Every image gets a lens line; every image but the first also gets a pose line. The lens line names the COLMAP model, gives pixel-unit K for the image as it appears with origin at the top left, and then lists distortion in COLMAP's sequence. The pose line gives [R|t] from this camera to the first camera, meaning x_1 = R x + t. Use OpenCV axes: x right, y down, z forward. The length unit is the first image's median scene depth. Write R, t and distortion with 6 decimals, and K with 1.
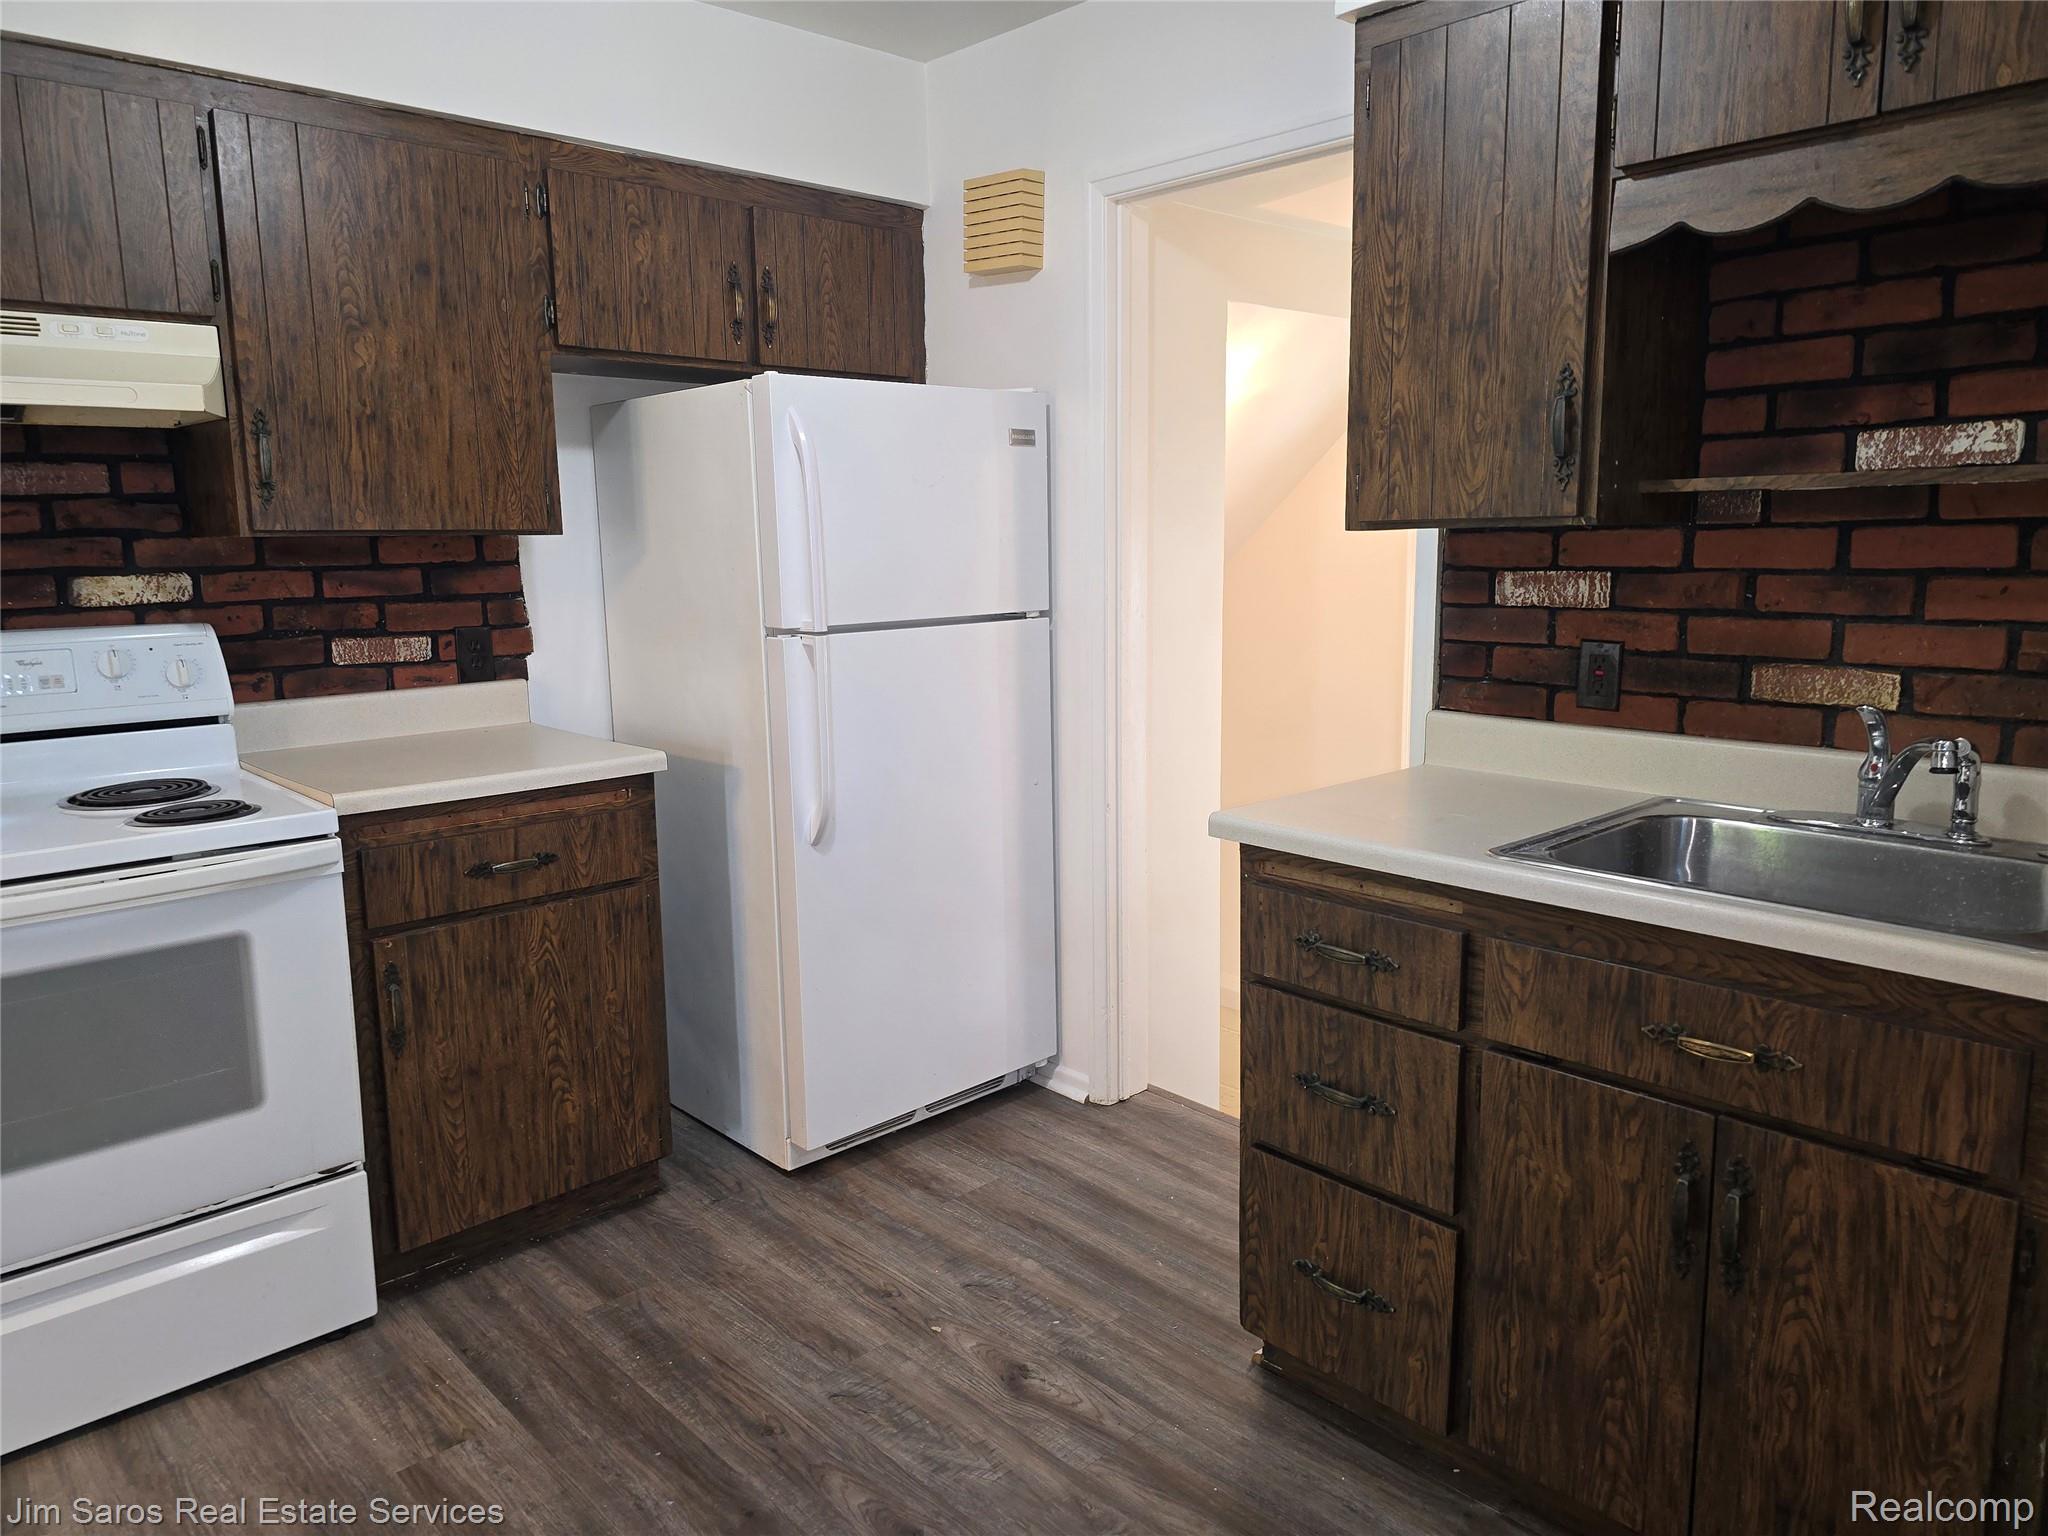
lens RADIAL K [[1382.4, 0, 1025.4], [0, 1382.4, 766.4], [0, 0, 1]] dist [0.040430, -0.010581]
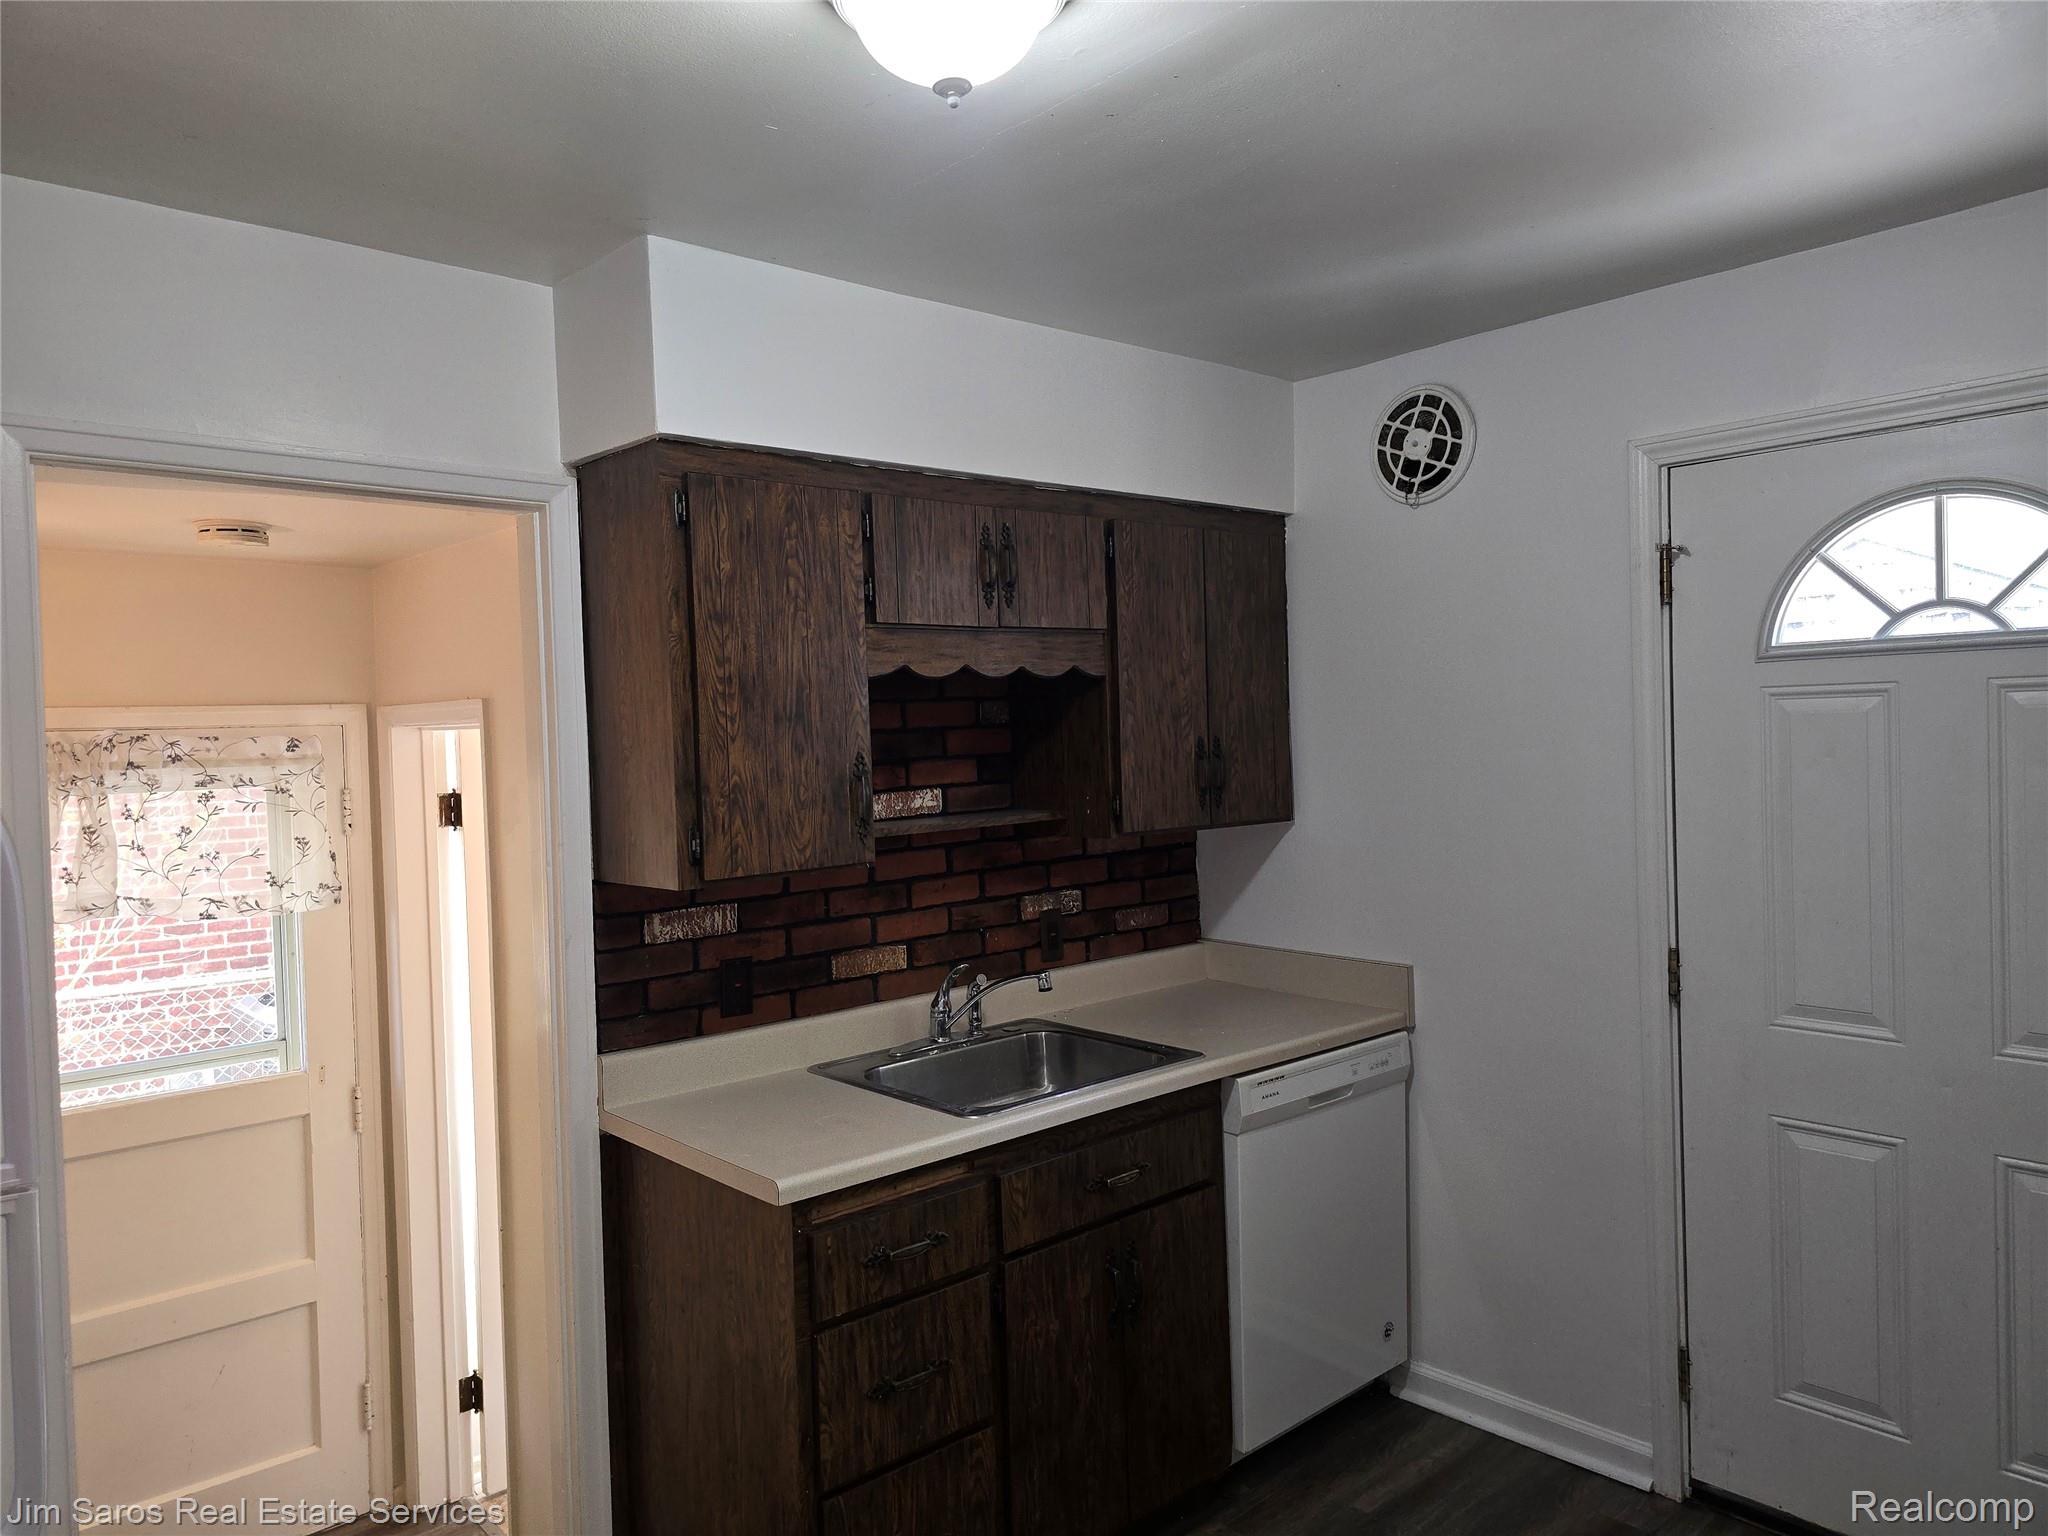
lens RADIAL K [[1382.4, 0, 1023.4], [0, 1382.4, 757.9], [0, 0, 1]] dist [0.040430, -0.010581]
pose [[0.021007, -0.006838, 0.999756, -0.888071], [0.200681, 0.979653, 0.002483, -0.240272], [-0.979431, 0.200580, 0.021952, 0.770355]]
